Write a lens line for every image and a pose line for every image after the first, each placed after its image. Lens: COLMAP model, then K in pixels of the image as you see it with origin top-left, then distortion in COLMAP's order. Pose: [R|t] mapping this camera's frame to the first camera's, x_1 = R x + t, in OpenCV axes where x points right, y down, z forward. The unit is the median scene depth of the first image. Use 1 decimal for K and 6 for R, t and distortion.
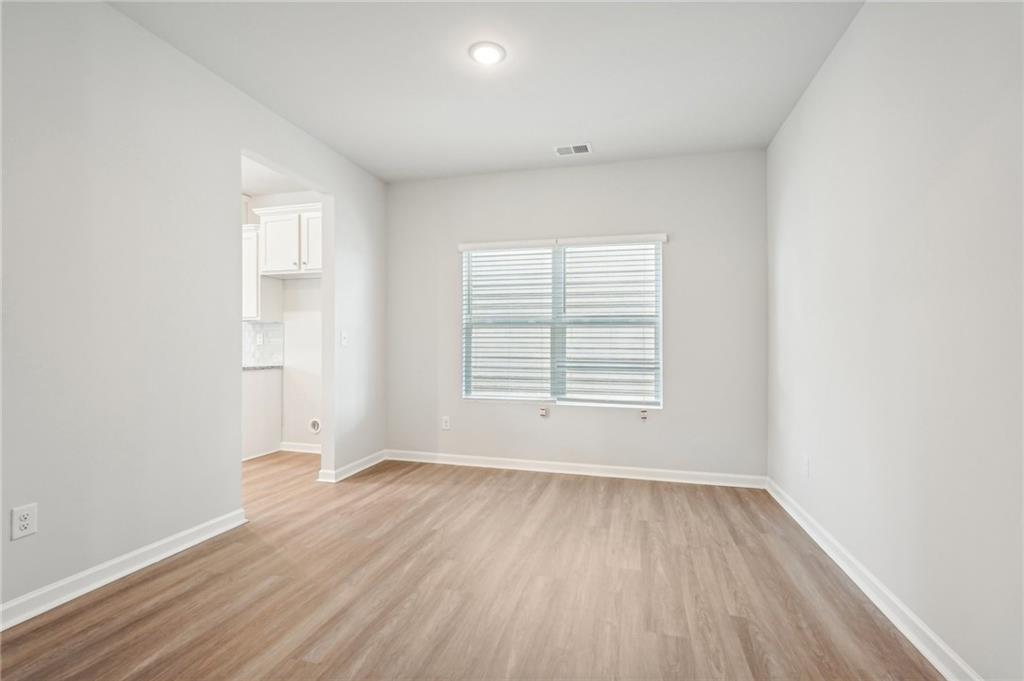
lens RADIAL K [[467.4, 0, 511.6], [0, 467.4, 345.2], [0, 0, 1]] dist [-0.004024, 0.005623]
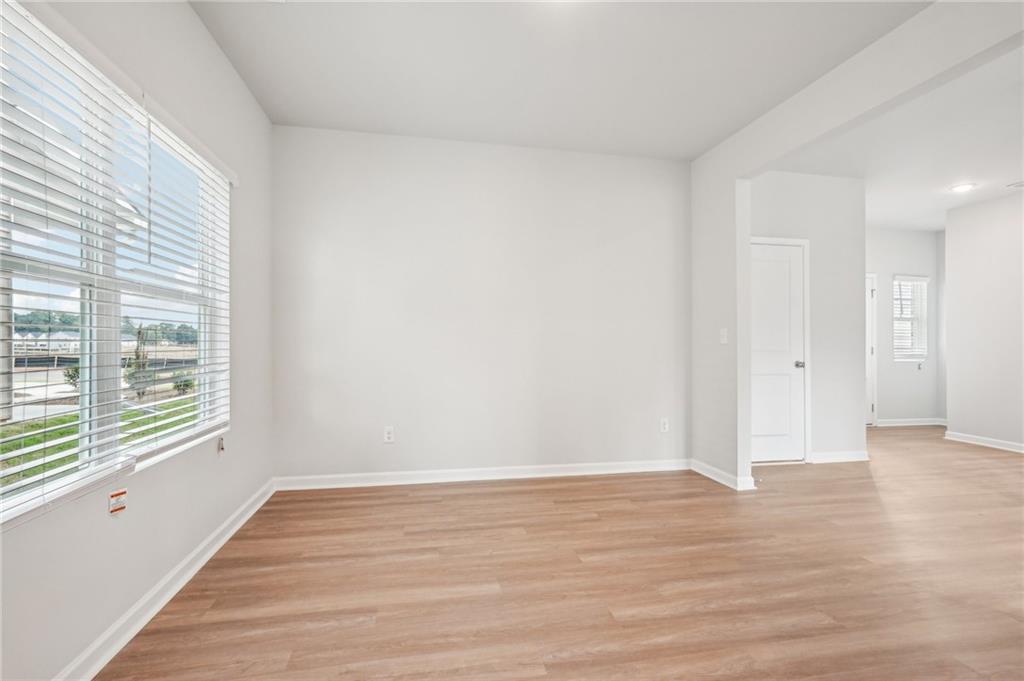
lens RADIAL K [[467.4, 0, 512.2], [0, 467.4, 340.4], [0, 0, 1]] dist [-0.004024, 0.005623]
pose [[-0.450283, -0.004714, 0.892874, -0.728222], [-0.015916, 0.999870, -0.002747, 0.004999], [-0.892744, -0.015448, -0.450299, 1.466888]]
